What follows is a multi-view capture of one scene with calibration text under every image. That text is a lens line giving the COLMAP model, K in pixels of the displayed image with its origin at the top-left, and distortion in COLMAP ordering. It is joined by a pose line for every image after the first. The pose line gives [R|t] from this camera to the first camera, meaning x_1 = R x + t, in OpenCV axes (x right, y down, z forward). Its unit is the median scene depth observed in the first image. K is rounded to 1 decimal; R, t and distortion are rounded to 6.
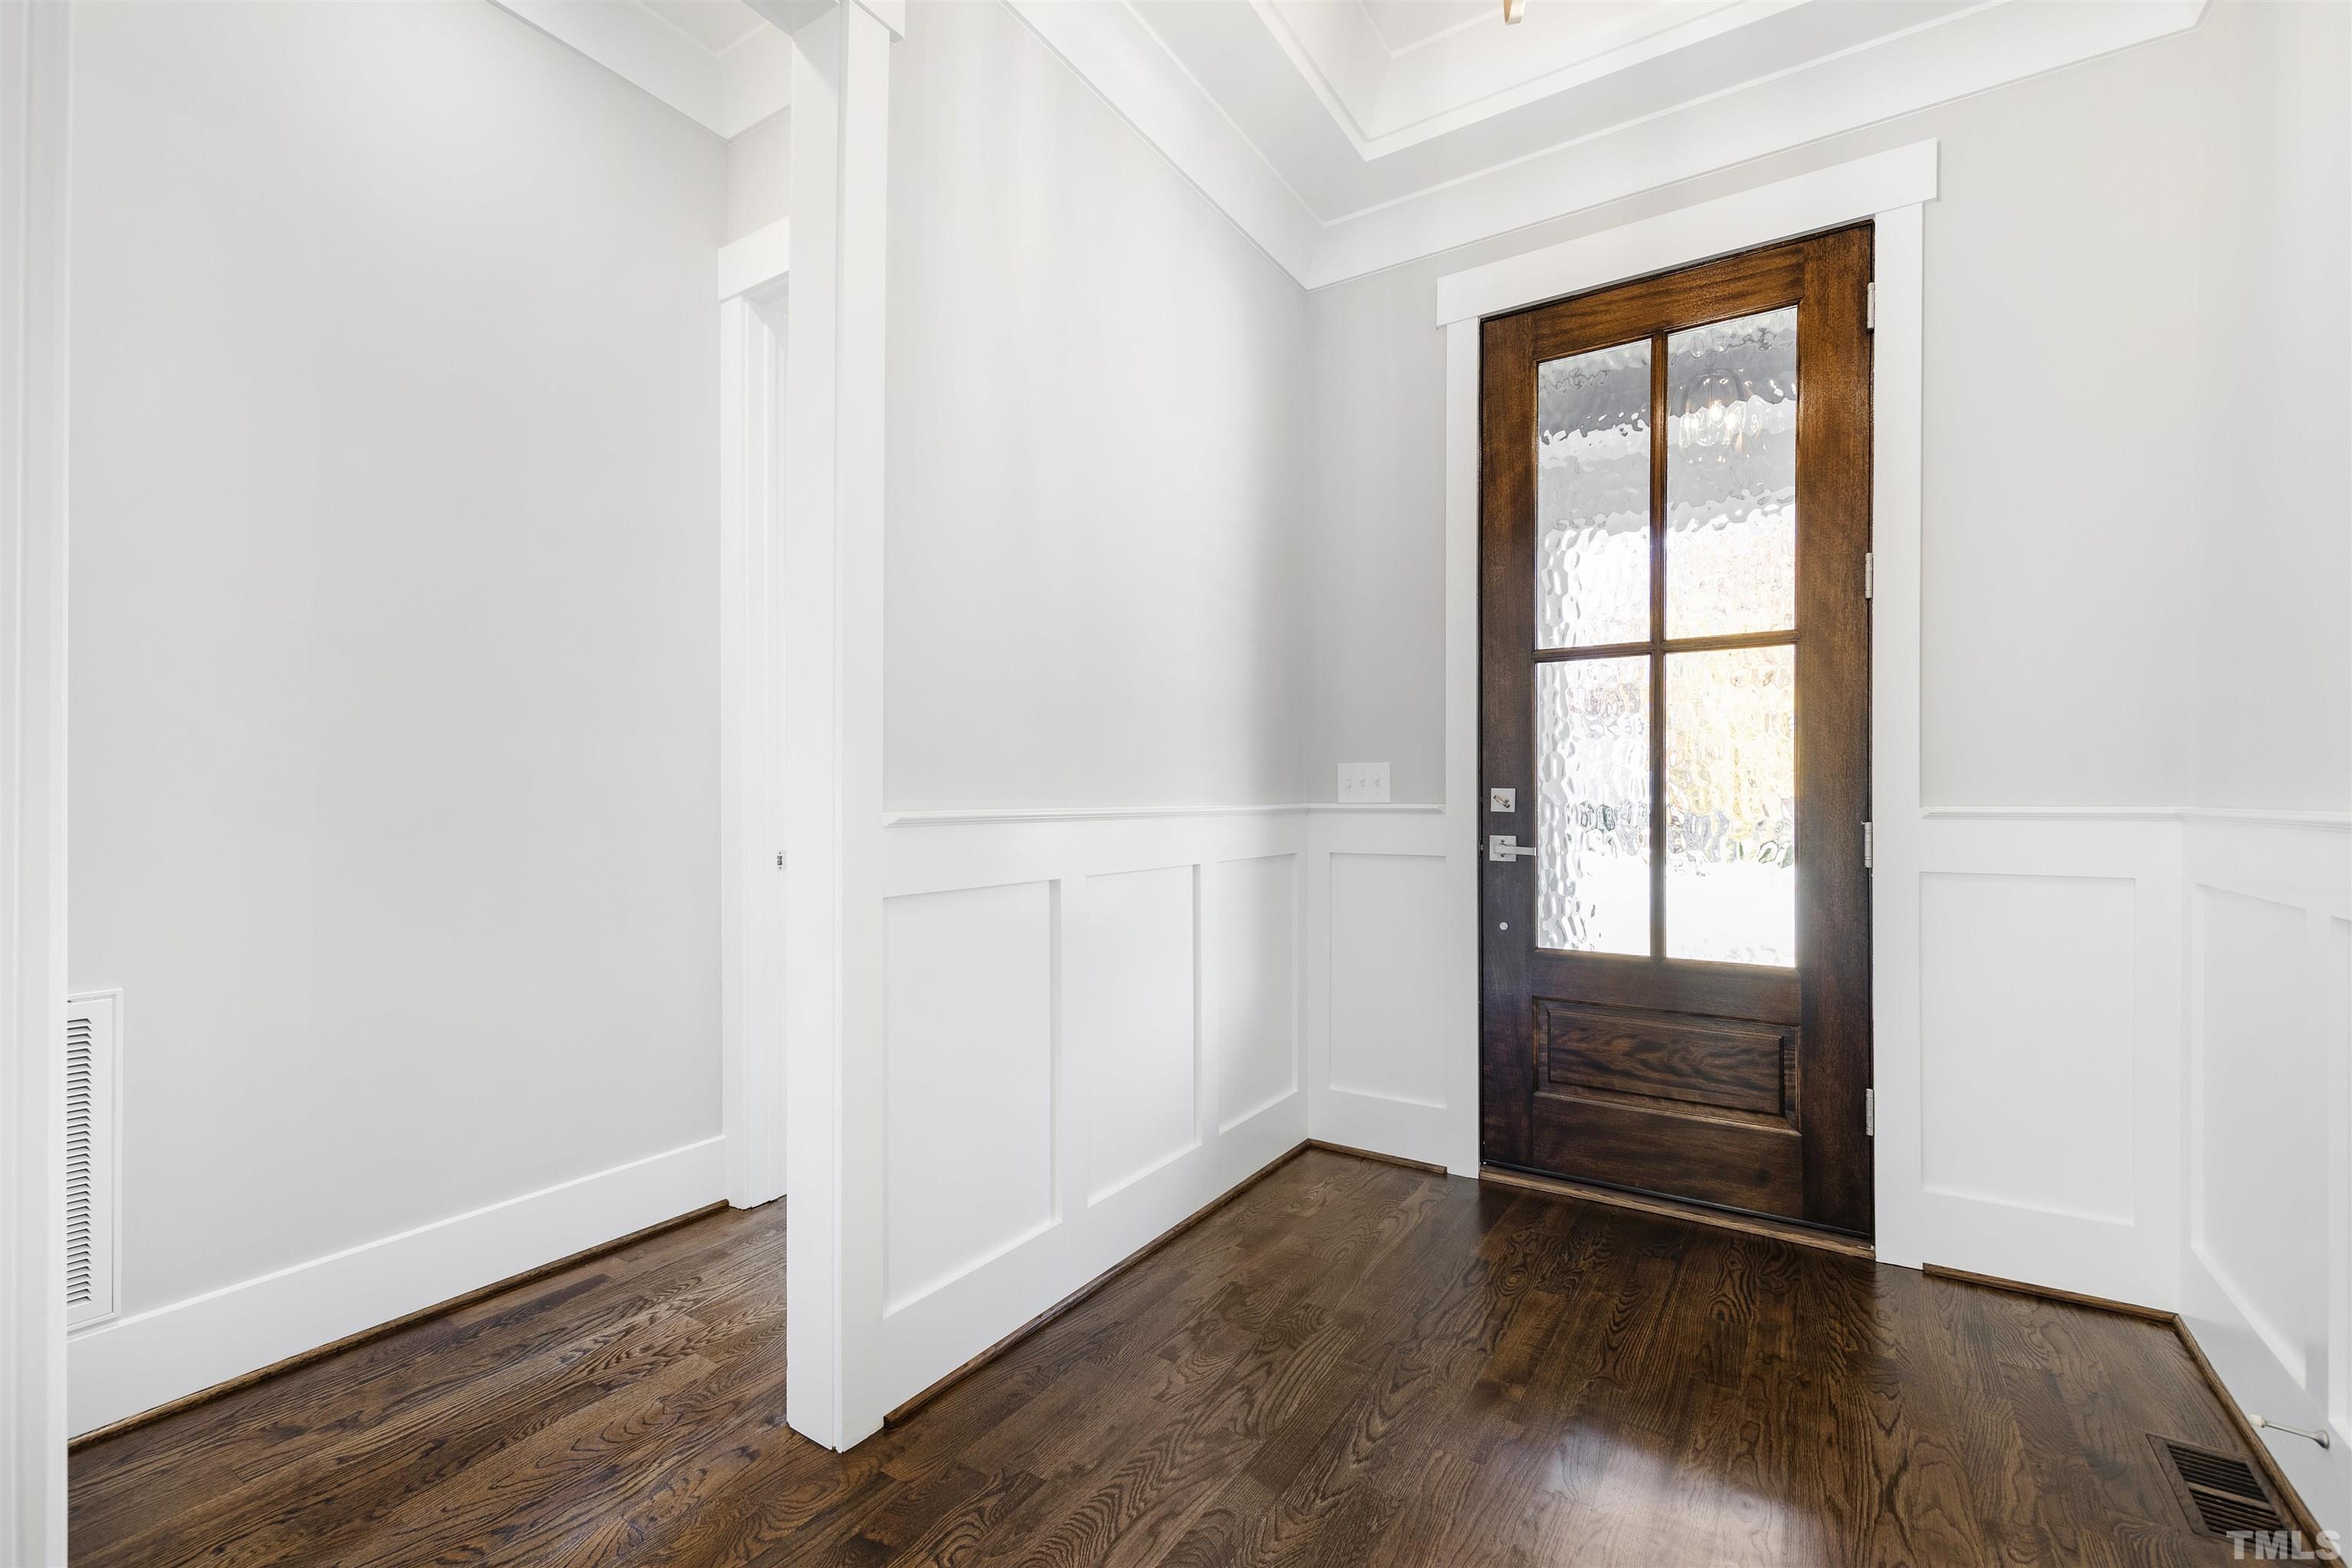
lens RADIAL K [[1031.0, 0, 1167.6], [0, 1031.0, 785.5], [0, 0, 1]] dist [0.002602, -0.001488]
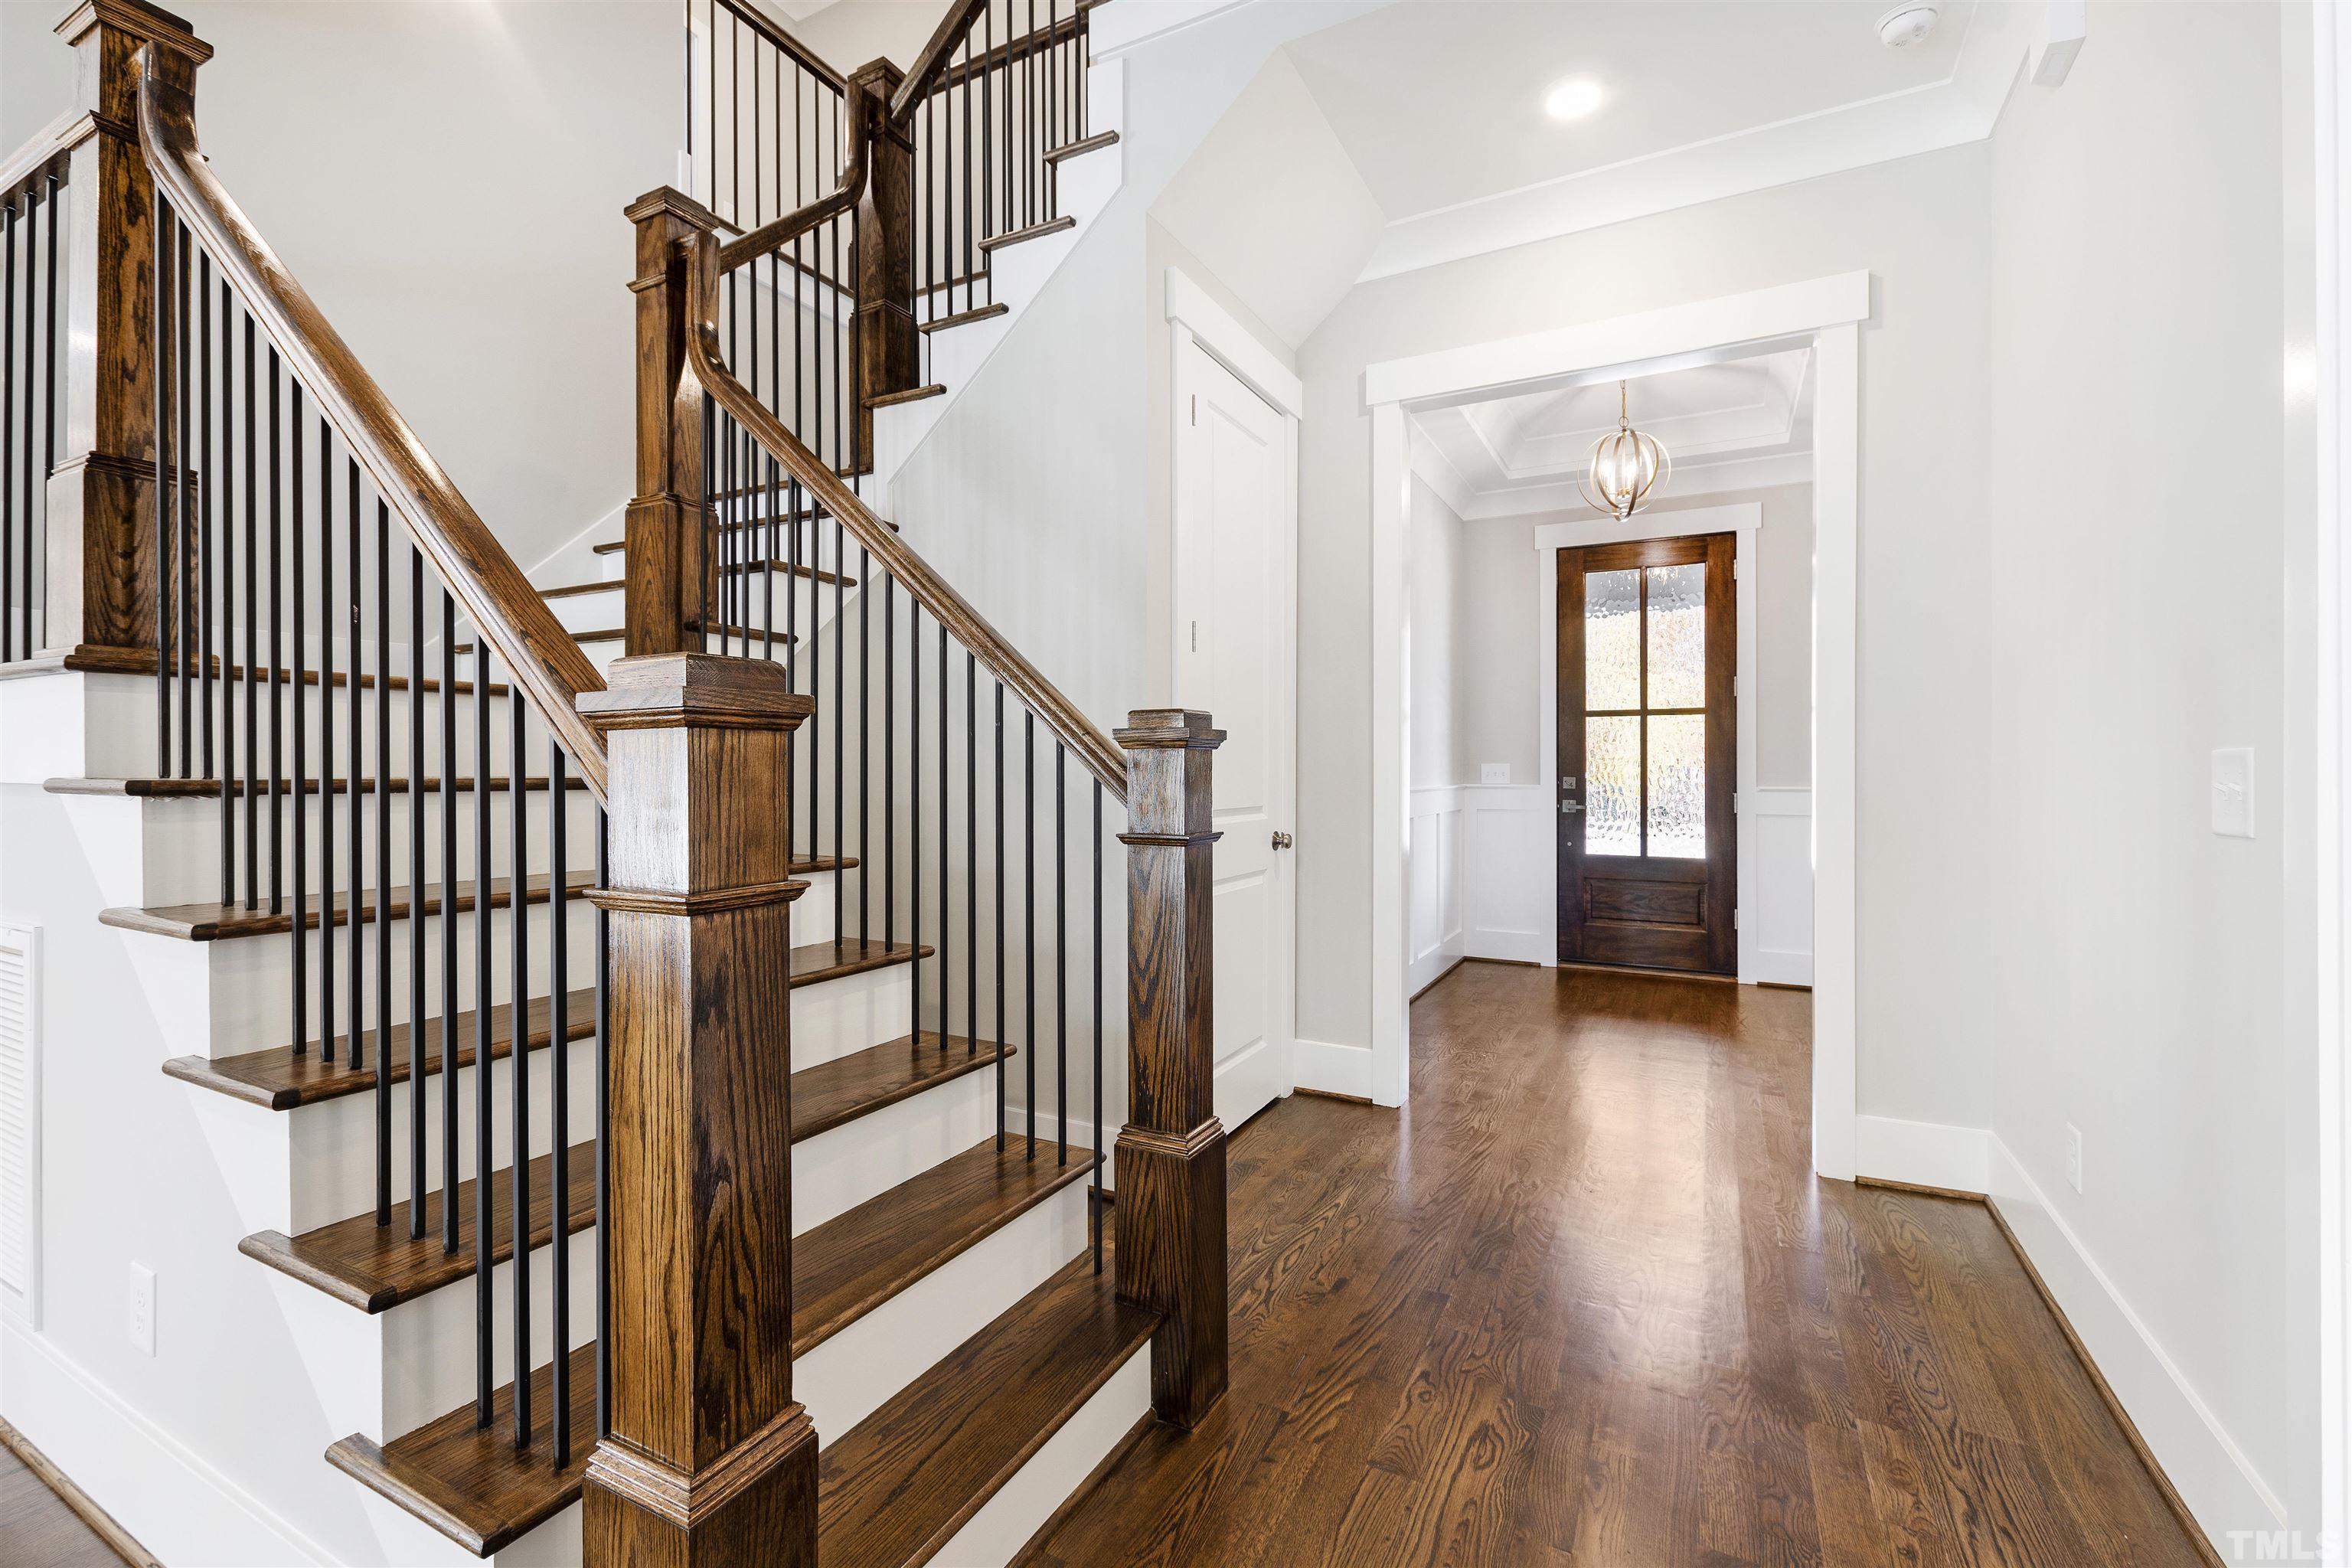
lens RADIAL K [[1031.0, 0, 1176.3], [0, 1031.0, 759.7], [0, 0, 1]] dist [0.002602, -0.001488]
pose [[0.996716, 0.004437, 0.080857, -0.638926], [-0.003574, 0.999935, -0.010817, -0.007273], [-0.080900, 0.010493, 0.996667, -1.018348]]
